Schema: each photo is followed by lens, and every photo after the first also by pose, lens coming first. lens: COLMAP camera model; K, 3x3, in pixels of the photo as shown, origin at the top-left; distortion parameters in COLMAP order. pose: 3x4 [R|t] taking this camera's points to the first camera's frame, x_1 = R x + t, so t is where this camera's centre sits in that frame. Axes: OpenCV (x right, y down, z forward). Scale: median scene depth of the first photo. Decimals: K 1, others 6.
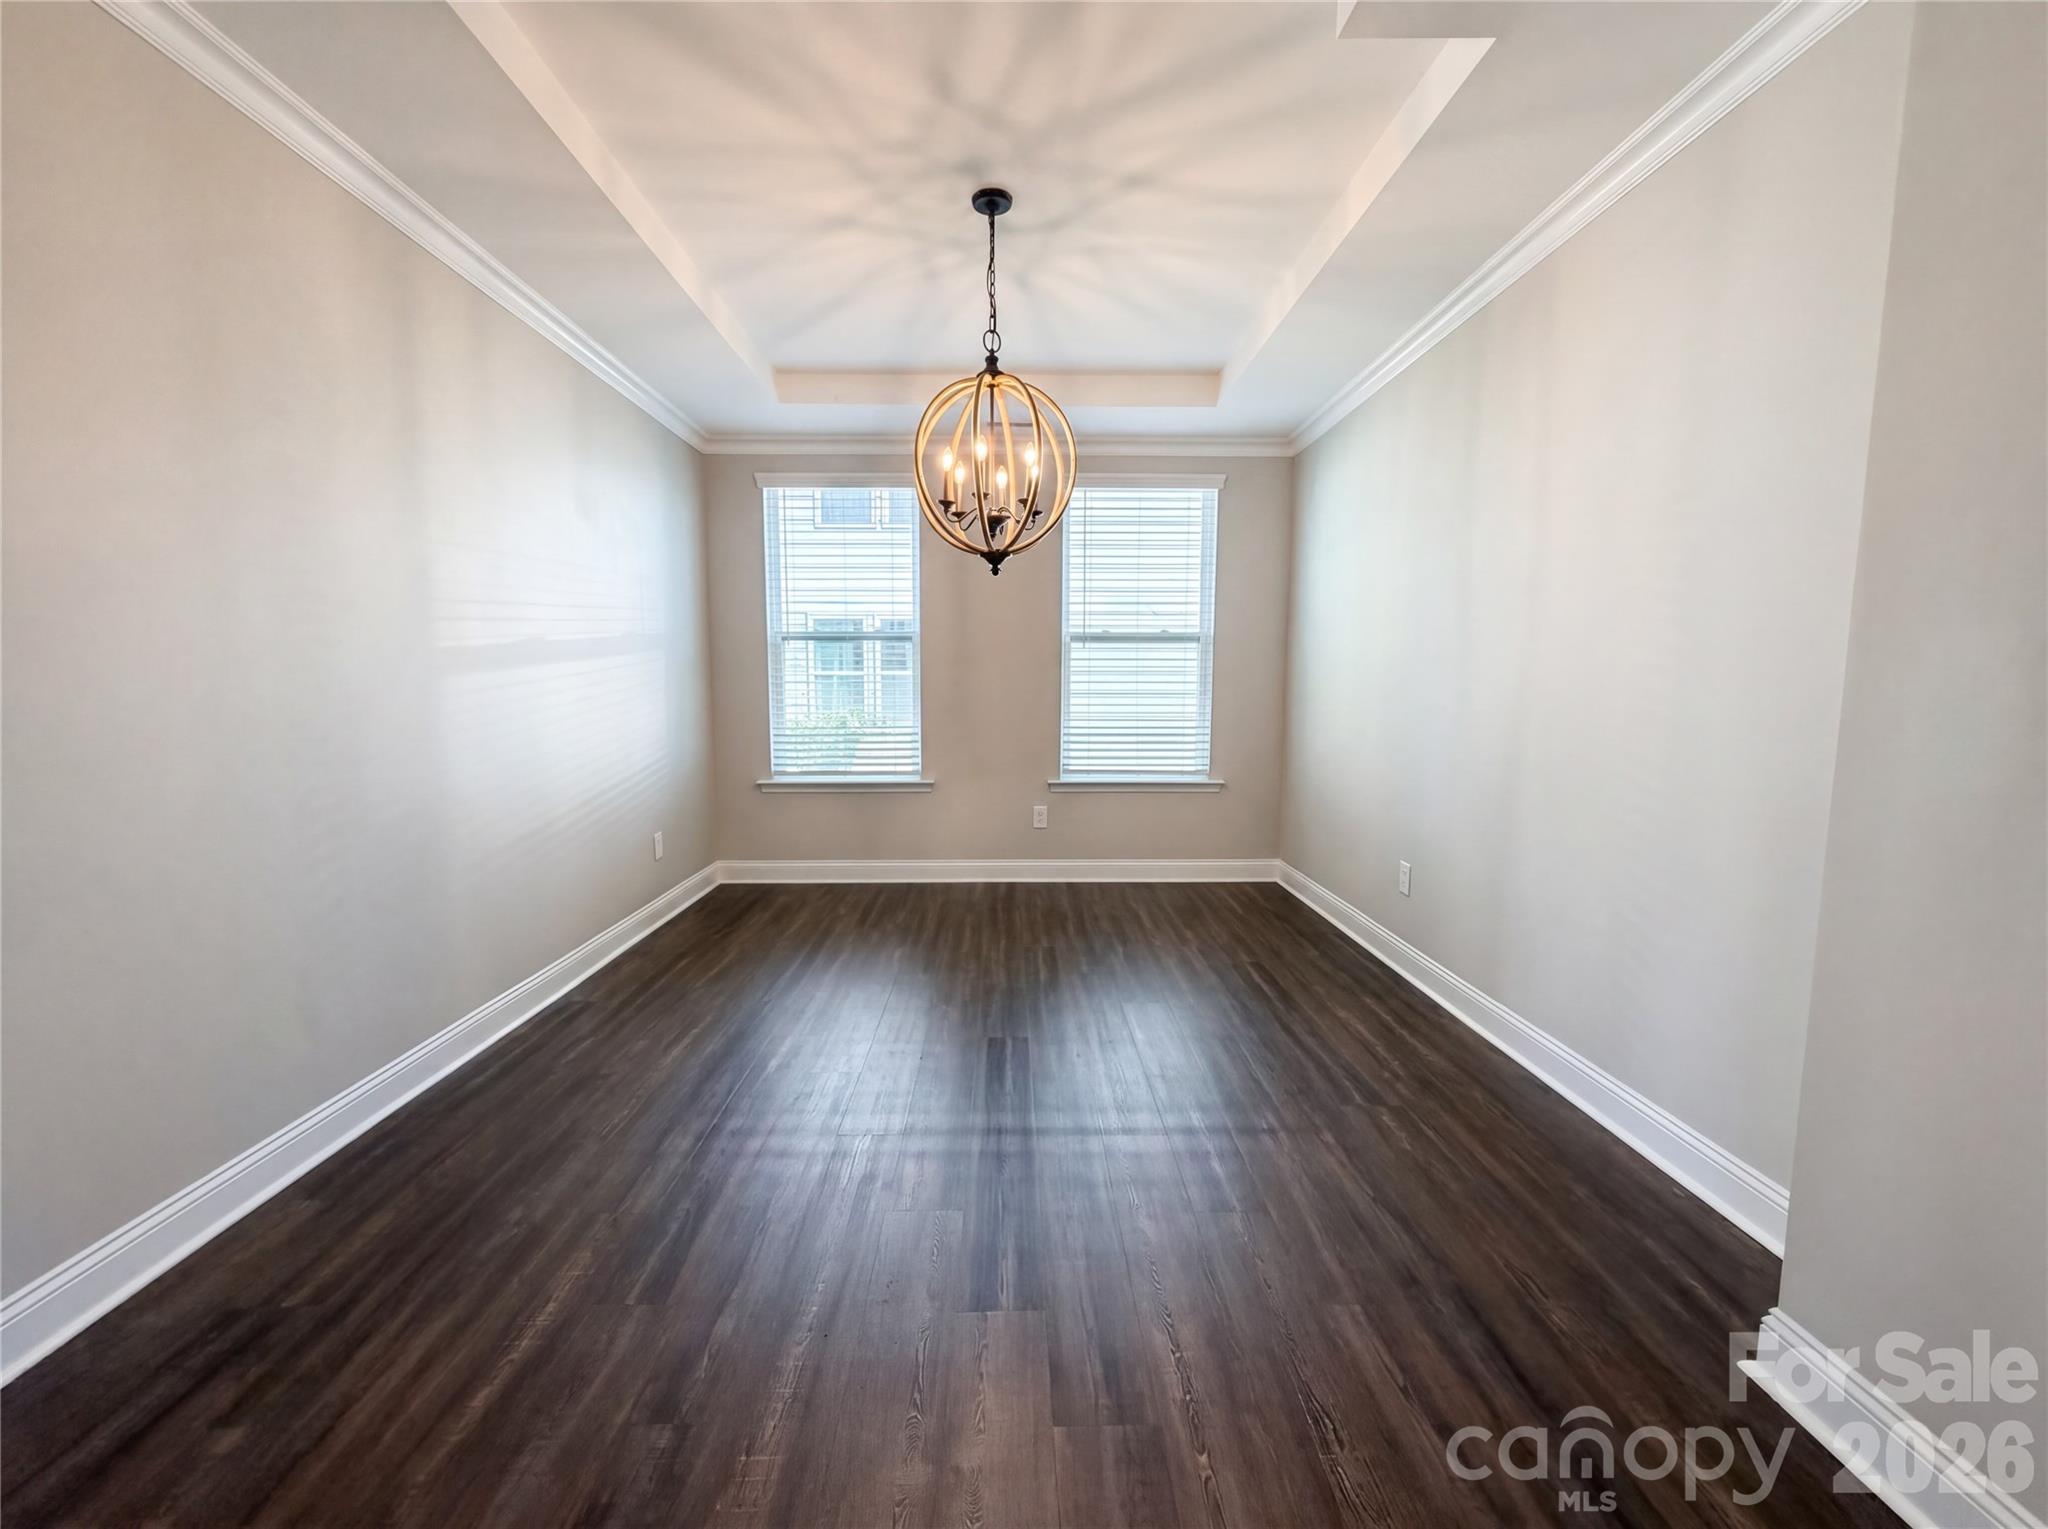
lens RADIAL K [[819.5, 0, 1024.0], [0, 819.5, 764.5], [0, 0, 1]] dist [-0.000193, -0.000044]
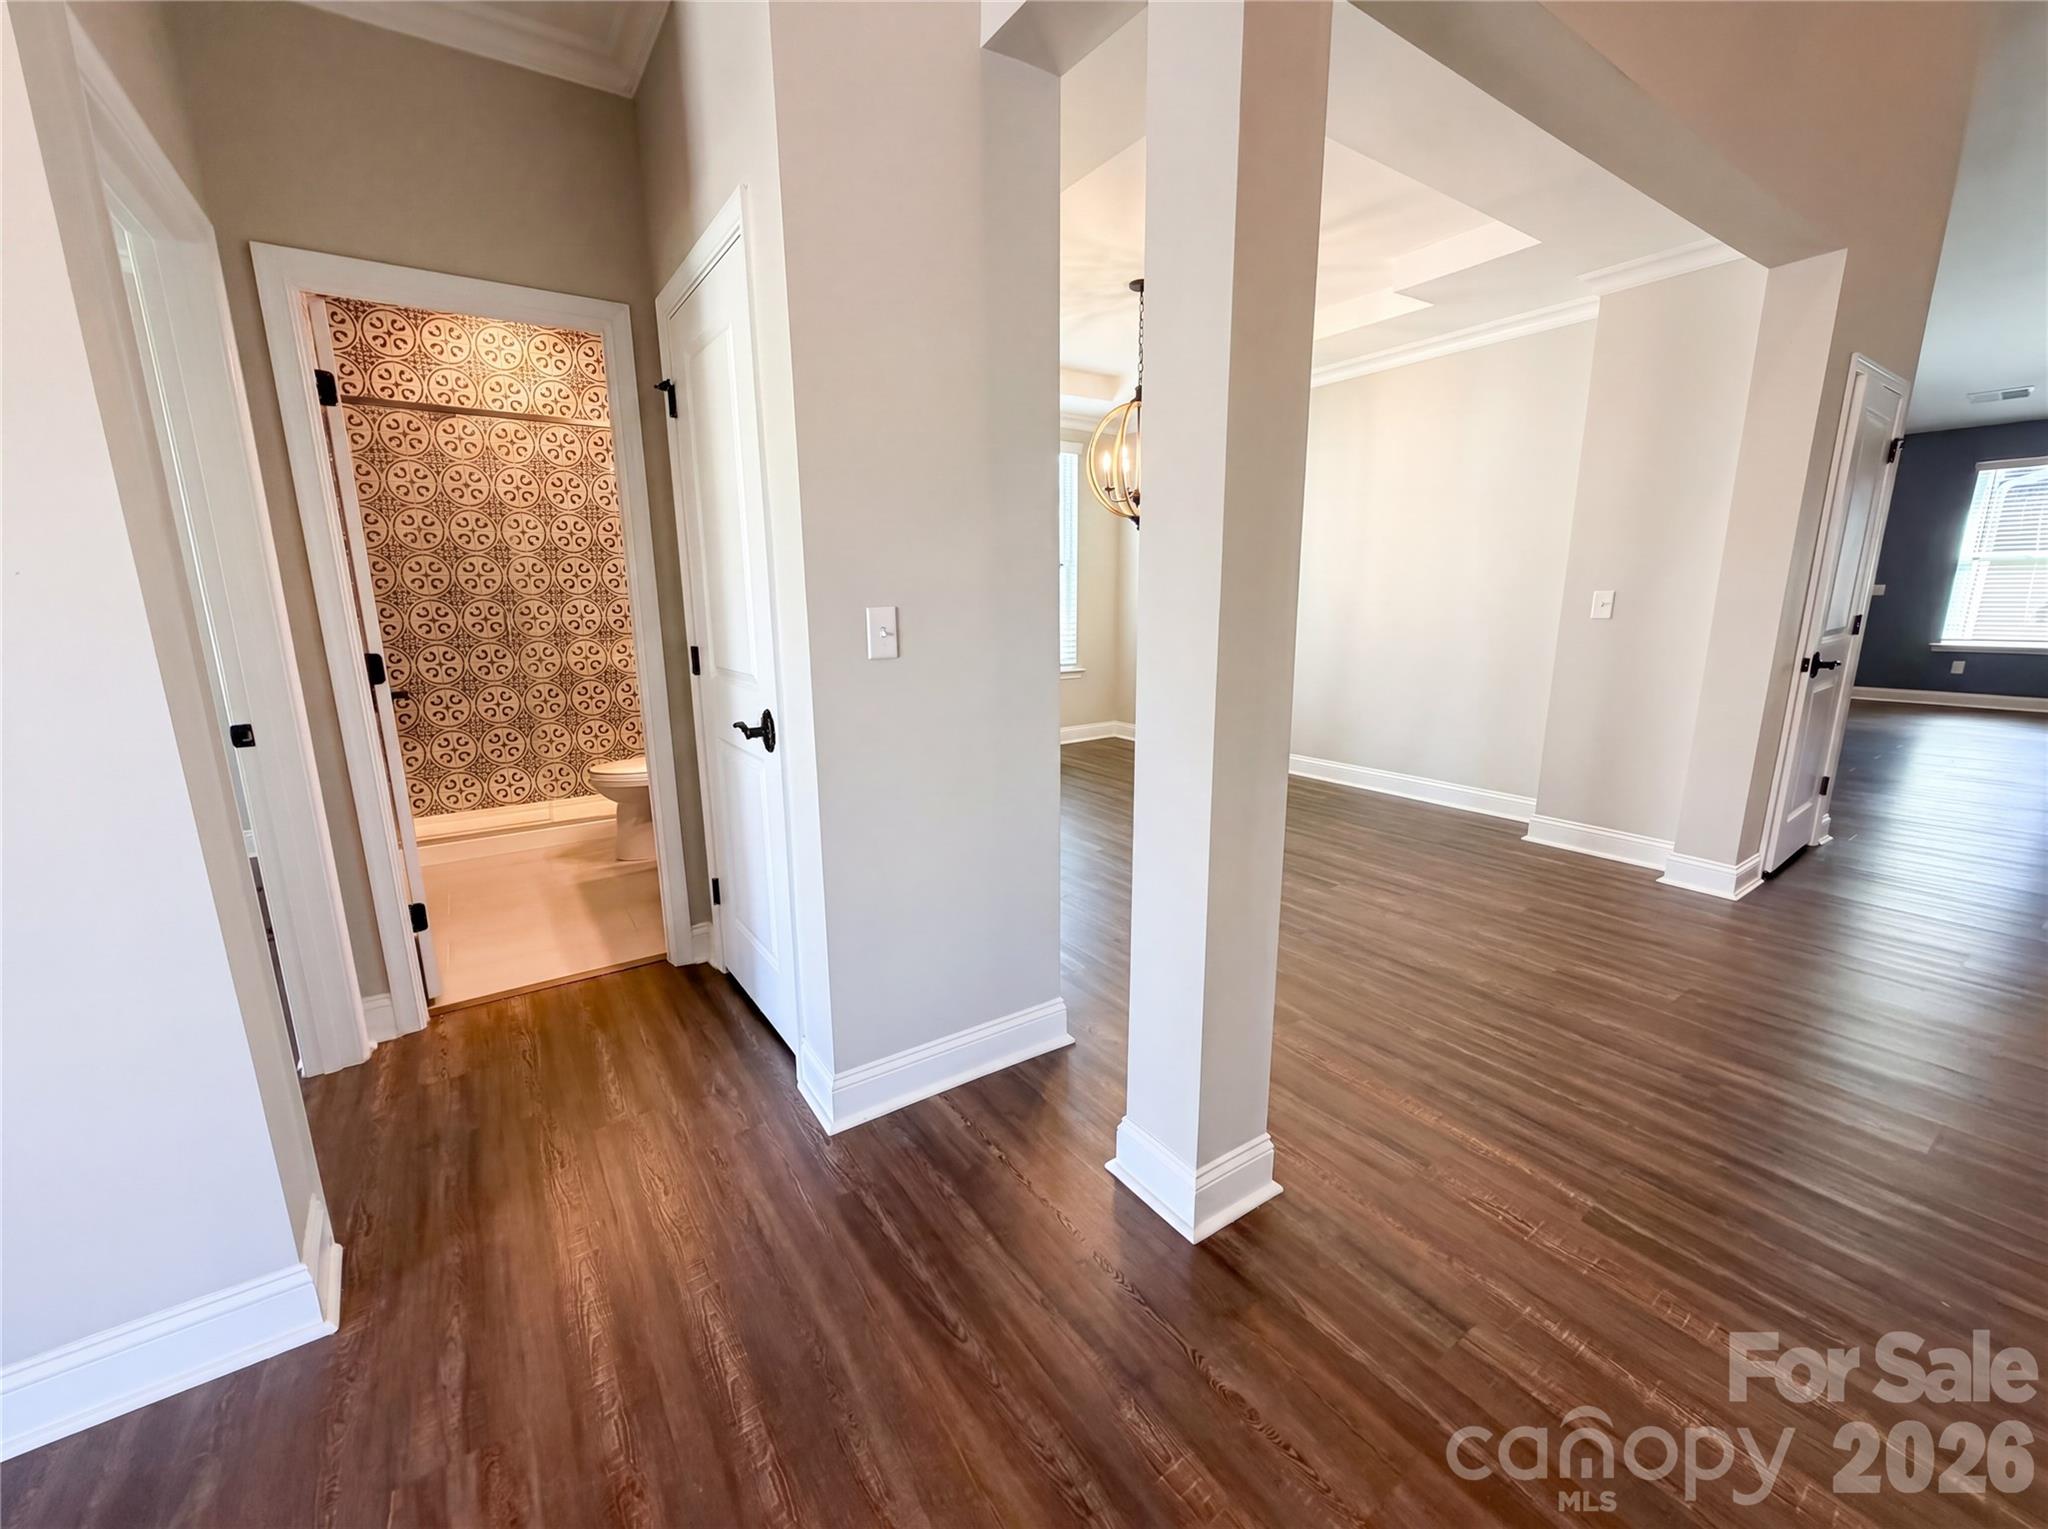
lens RADIAL K [[819.5, 0, 1024.0], [0, 819.5, 764.5], [0, 0, 1]] dist [-0.000193, -0.000044]
pose [[0.830981, -0.126414, 0.541747, -1.250104], [0.067218, 0.989520, 0.127795, -0.002961], [-0.552225, -0.069780, 0.830770, -0.237578]]
